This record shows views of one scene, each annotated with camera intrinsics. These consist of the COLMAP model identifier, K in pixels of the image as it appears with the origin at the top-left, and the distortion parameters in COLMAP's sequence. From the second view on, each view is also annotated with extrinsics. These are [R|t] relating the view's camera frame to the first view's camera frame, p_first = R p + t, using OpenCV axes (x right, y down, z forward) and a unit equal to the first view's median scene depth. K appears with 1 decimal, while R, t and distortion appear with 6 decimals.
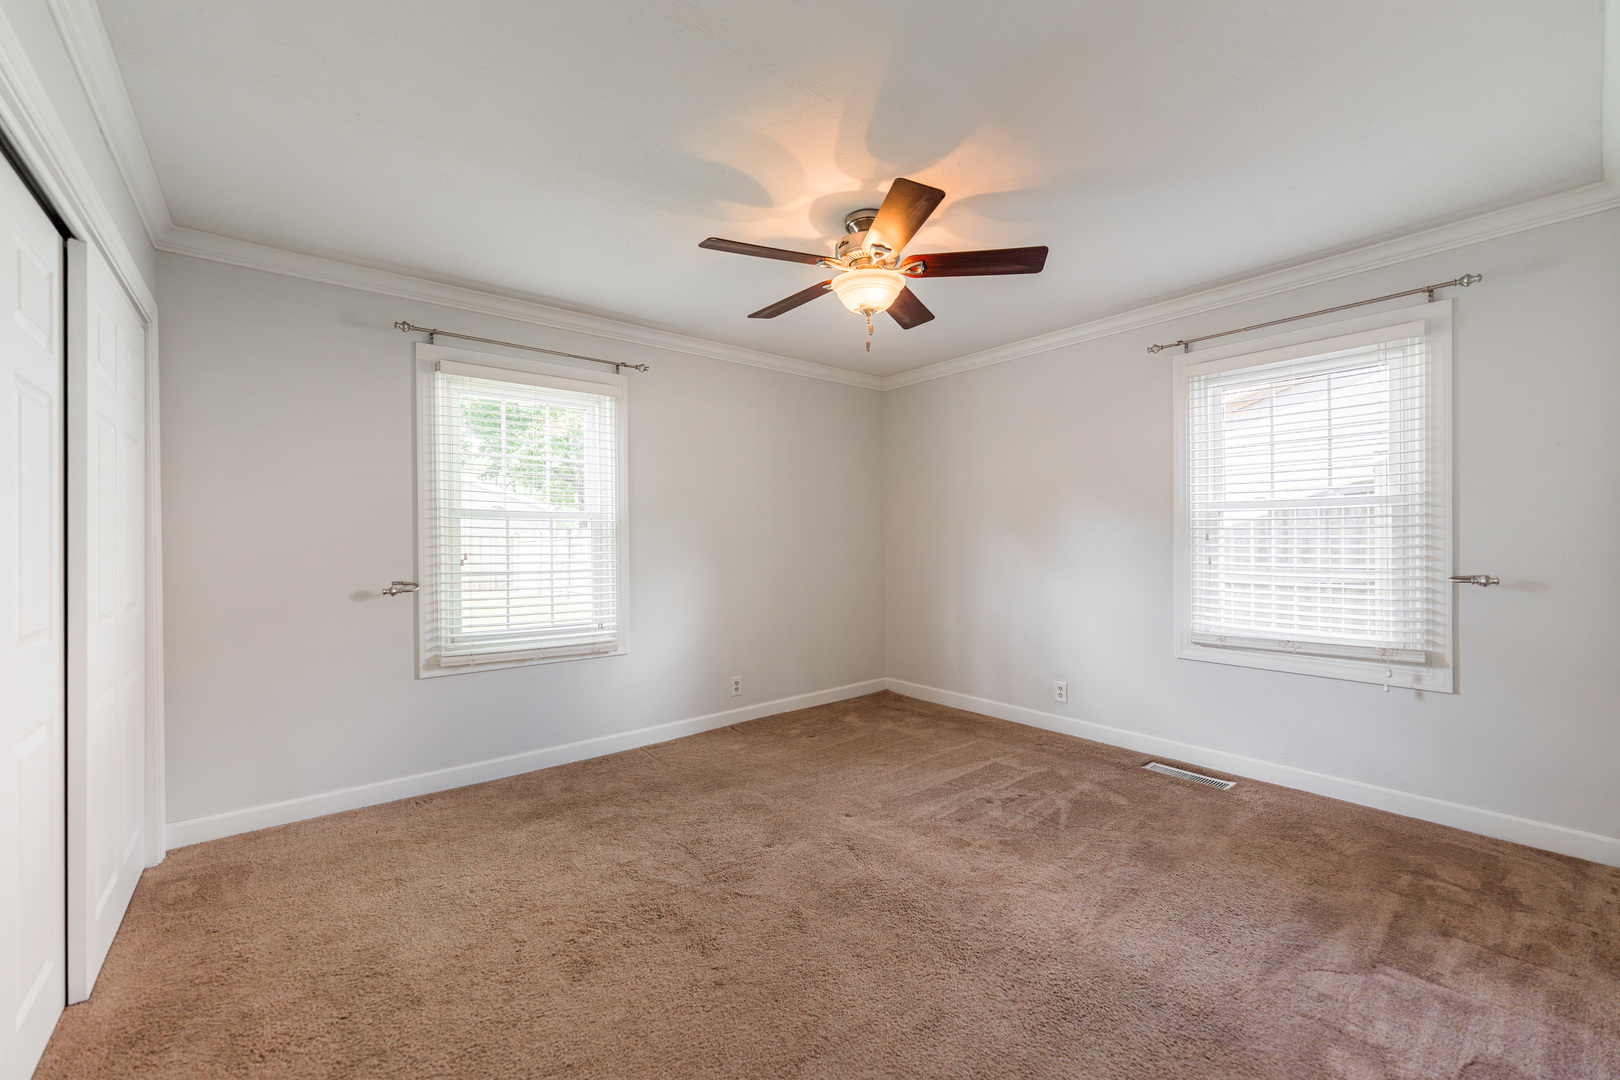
lens RADIAL K [[665.9, 0, 807.2], [0, 665.9, 539.7], [0, 0, 1]] dist [-0.001787, 0.001050]
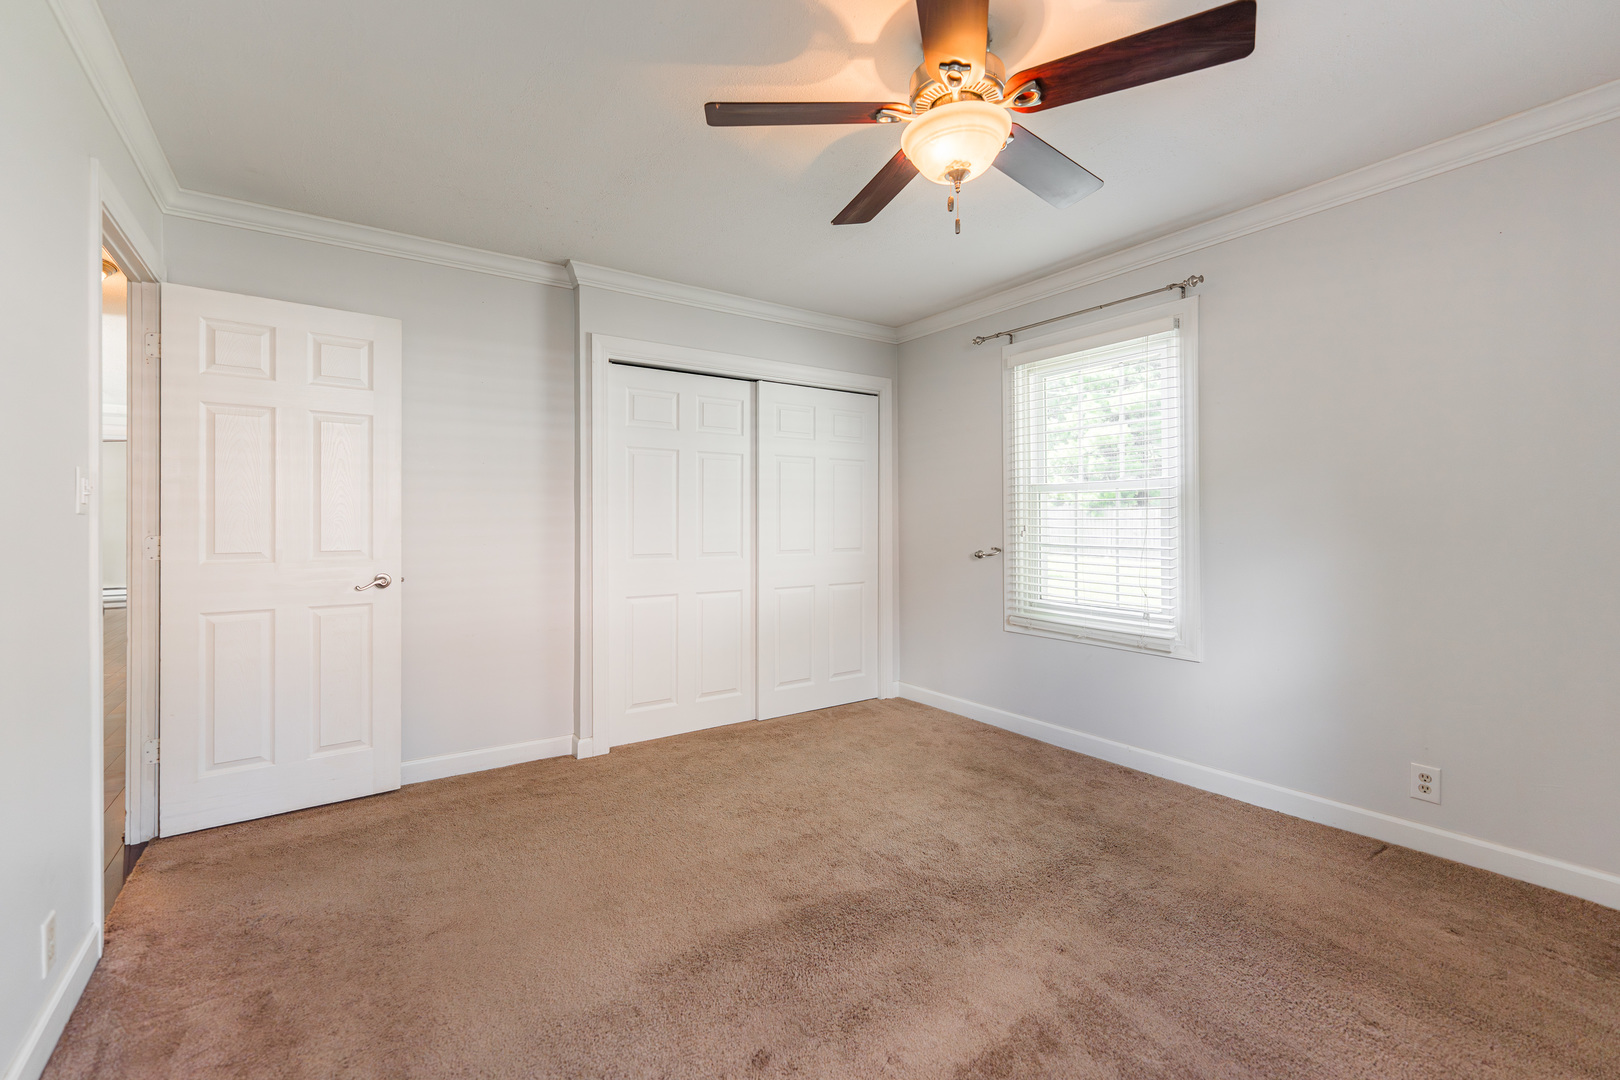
lens RADIAL K [[665.9, 0, 805.0], [0, 665.9, 528.6], [0, 0, 1]] dist [-0.001787, 0.001050]
pose [[-0.074263, 0.007926, -0.997207, 0.595544], [-0.004129, 0.999957, 0.008256, 0.017857], [0.997230, 0.004731, -0.074227, 0.701912]]
